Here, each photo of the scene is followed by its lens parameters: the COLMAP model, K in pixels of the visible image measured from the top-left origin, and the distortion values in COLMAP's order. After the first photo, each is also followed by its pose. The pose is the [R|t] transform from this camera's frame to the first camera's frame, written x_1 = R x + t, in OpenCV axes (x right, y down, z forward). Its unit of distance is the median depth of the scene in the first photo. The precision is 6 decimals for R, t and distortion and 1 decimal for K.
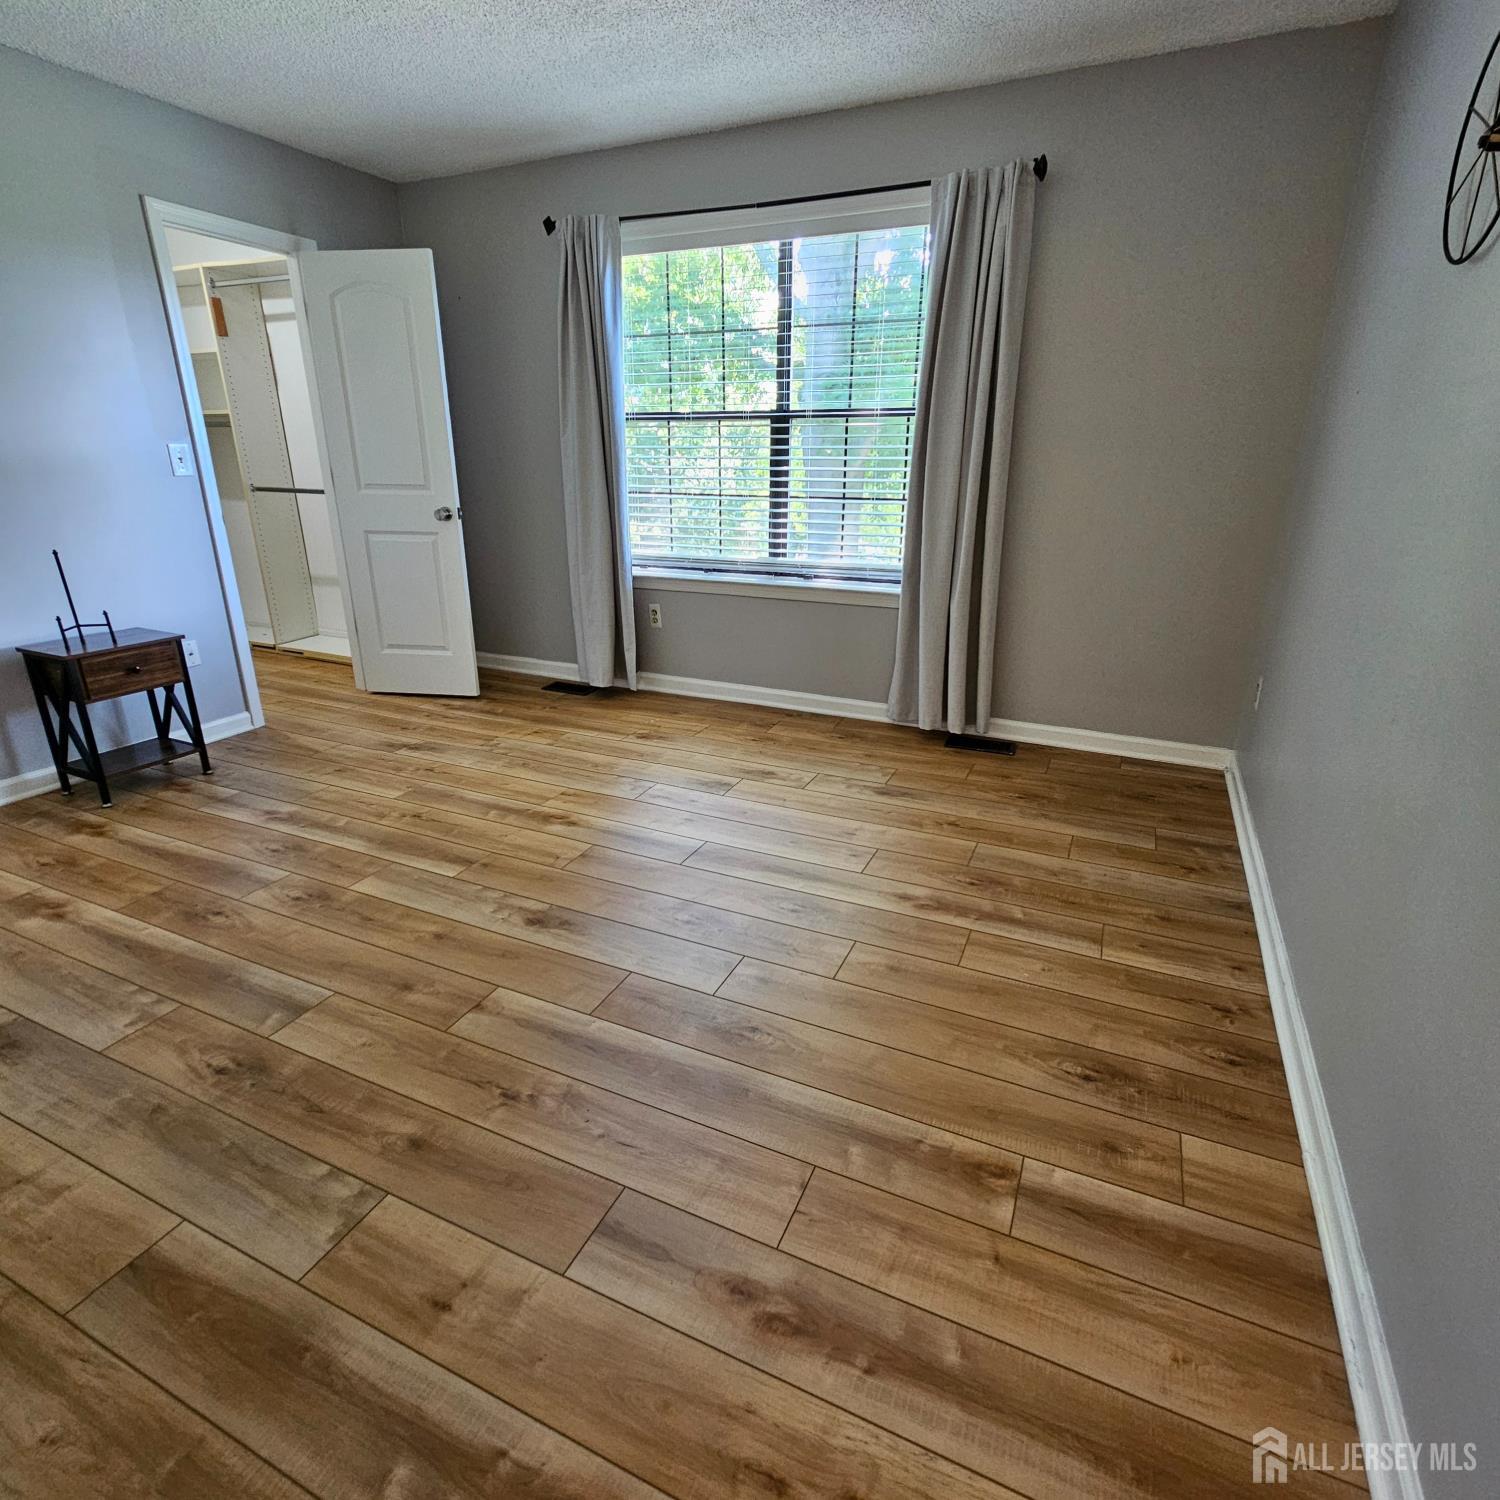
lens RADIAL K [[822.8, 0, 752.1], [0, 822.8, 742.1], [0, 0, 1]] dist [0.003045, 0.000687]
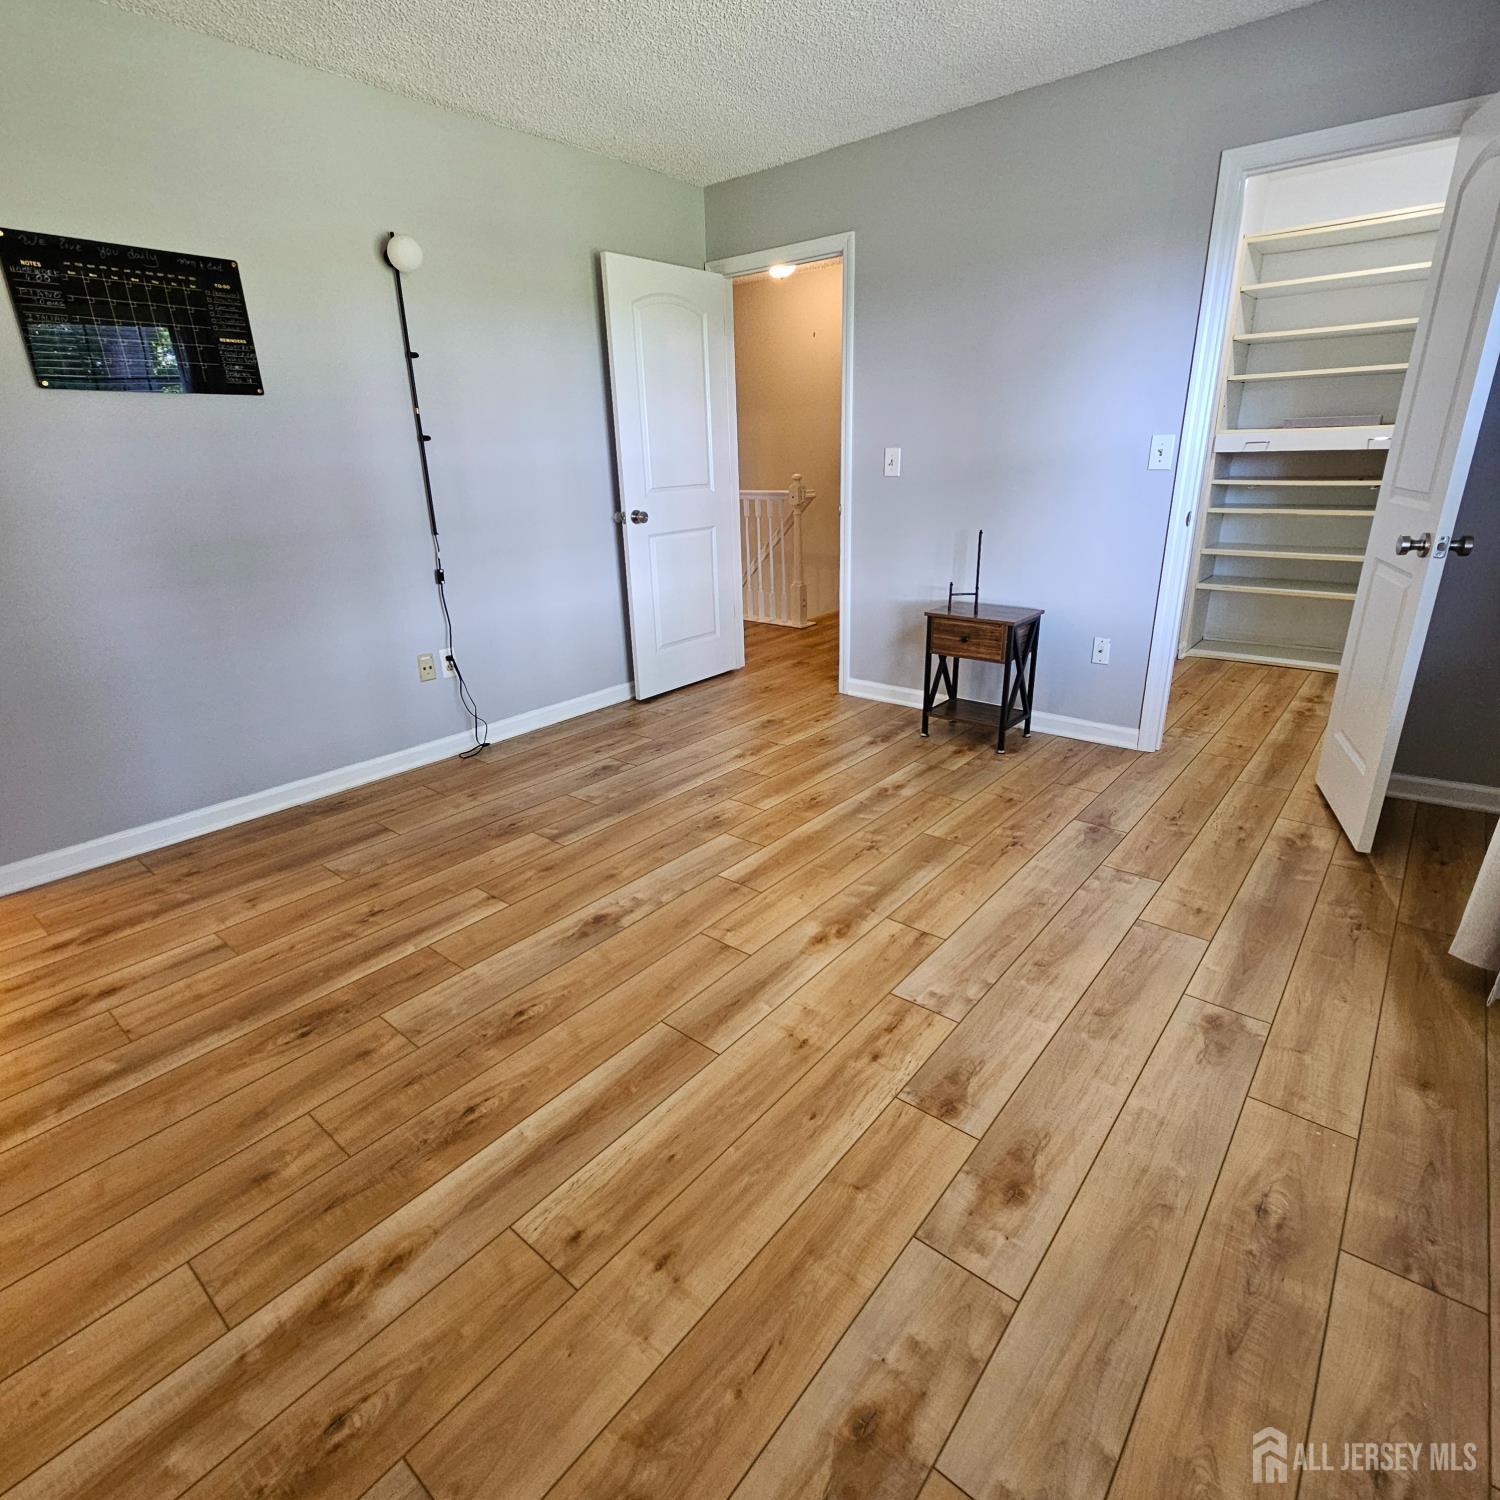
lens RADIAL K [[822.8, 0, 752.1], [0, 822.8, 742.1], [0, 0, 1]] dist [0.003045, 0.000687]
pose [[-0.260861, 0.327710, -0.908051, 0.422106], [-0.296189, 0.868084, 0.398374, -0.339113], [0.918816, 0.372875, -0.129385, 0.956965]]
